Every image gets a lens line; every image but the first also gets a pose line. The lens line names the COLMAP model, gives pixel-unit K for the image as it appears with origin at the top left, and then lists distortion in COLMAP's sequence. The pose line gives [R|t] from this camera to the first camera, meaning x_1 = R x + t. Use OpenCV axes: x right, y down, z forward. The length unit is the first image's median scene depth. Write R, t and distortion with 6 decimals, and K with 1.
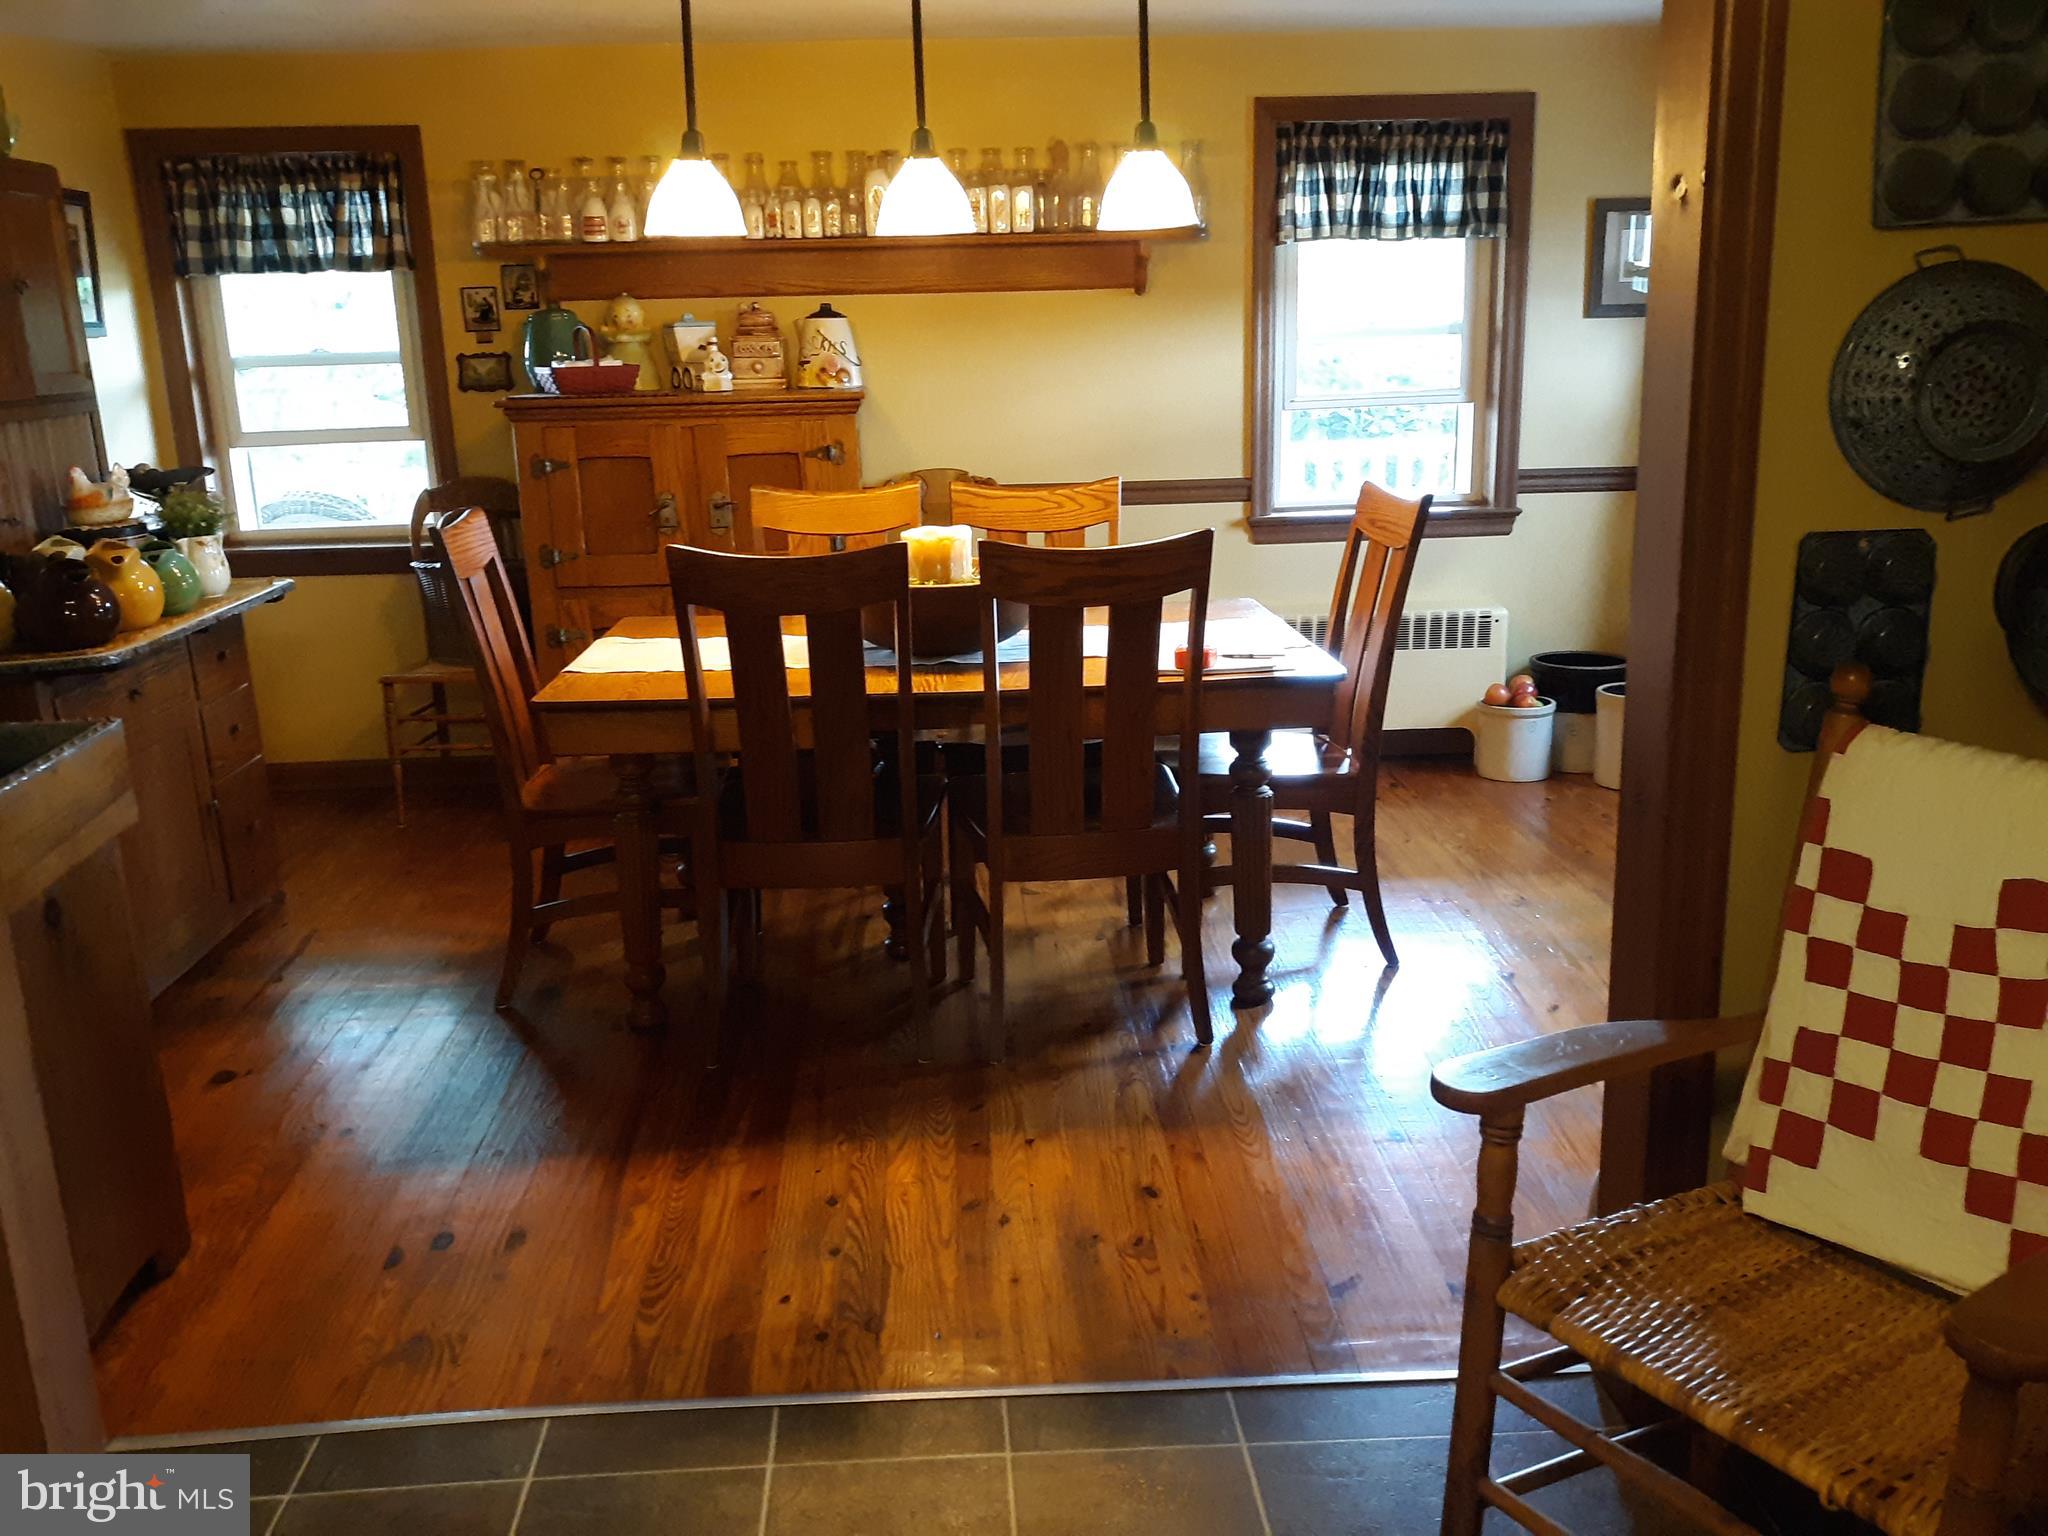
lens RADIAL K [[1800.5, 0, 1024.0], [0, 1800.5, 768.0], [0, 0, 1]] dist [-0.002085, -0.001562]
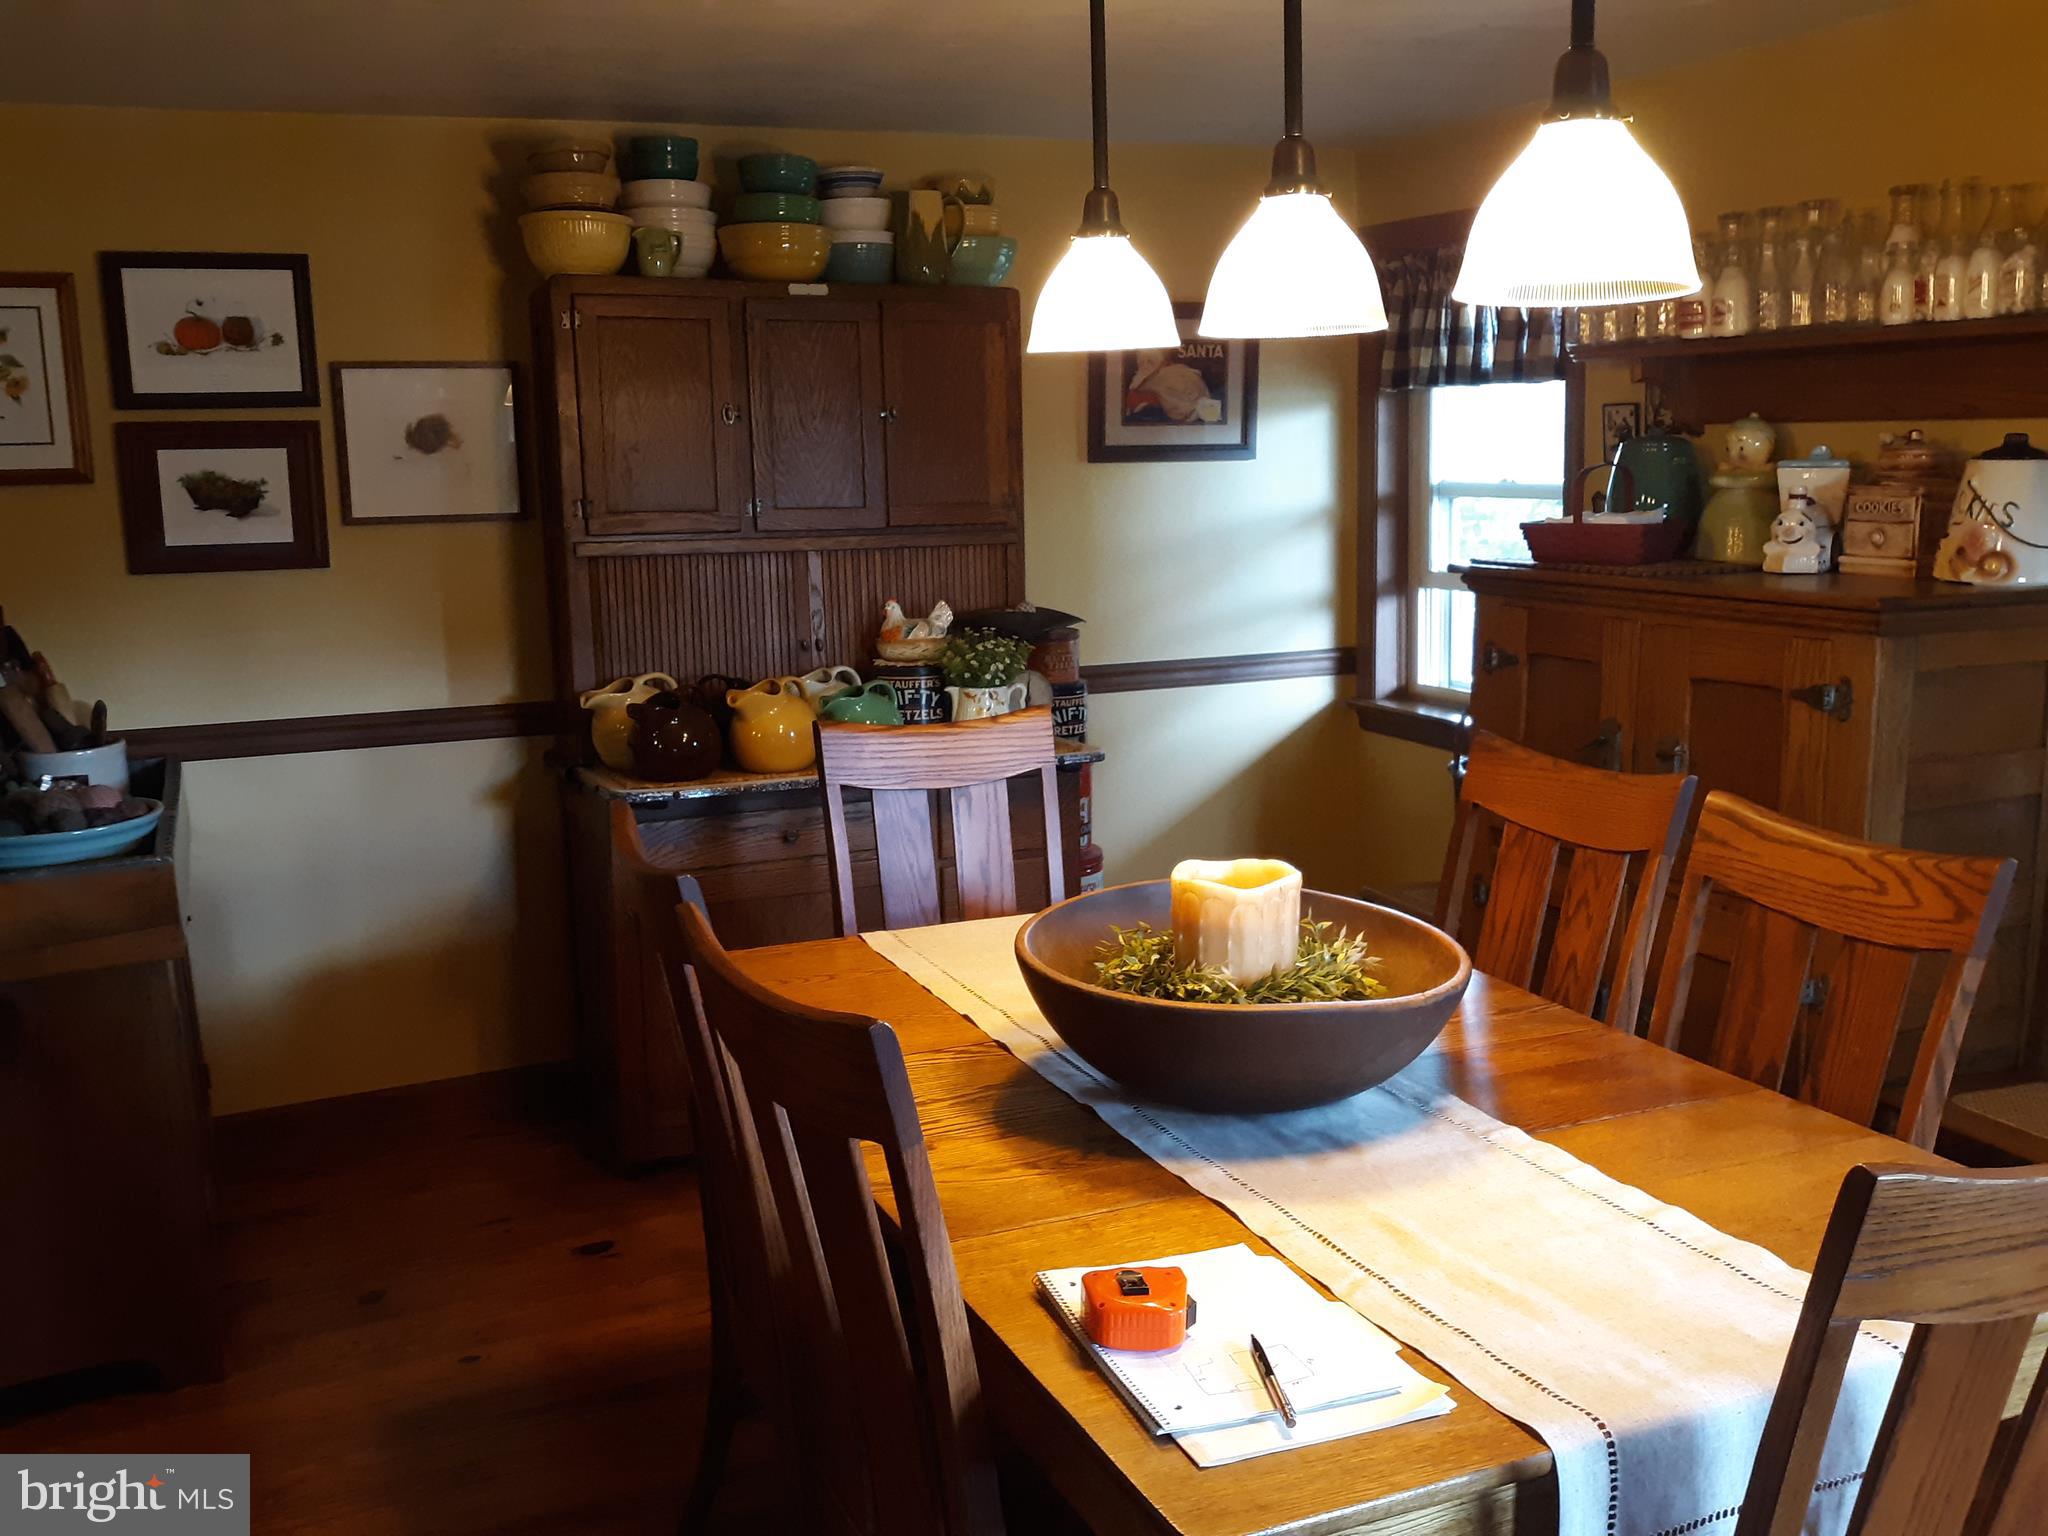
lens RADIAL K [[1800.5, 0, 1024.0], [0, 1800.5, 768.0], [0, 0, 1]] dist [-0.002085, -0.001562]
pose [[0.427215, 0.179175, -0.886219, 0.270945], [-0.224680, 0.970460, 0.087896, -0.139232], [0.875789, 0.161565, 0.454852, 0.500599]]
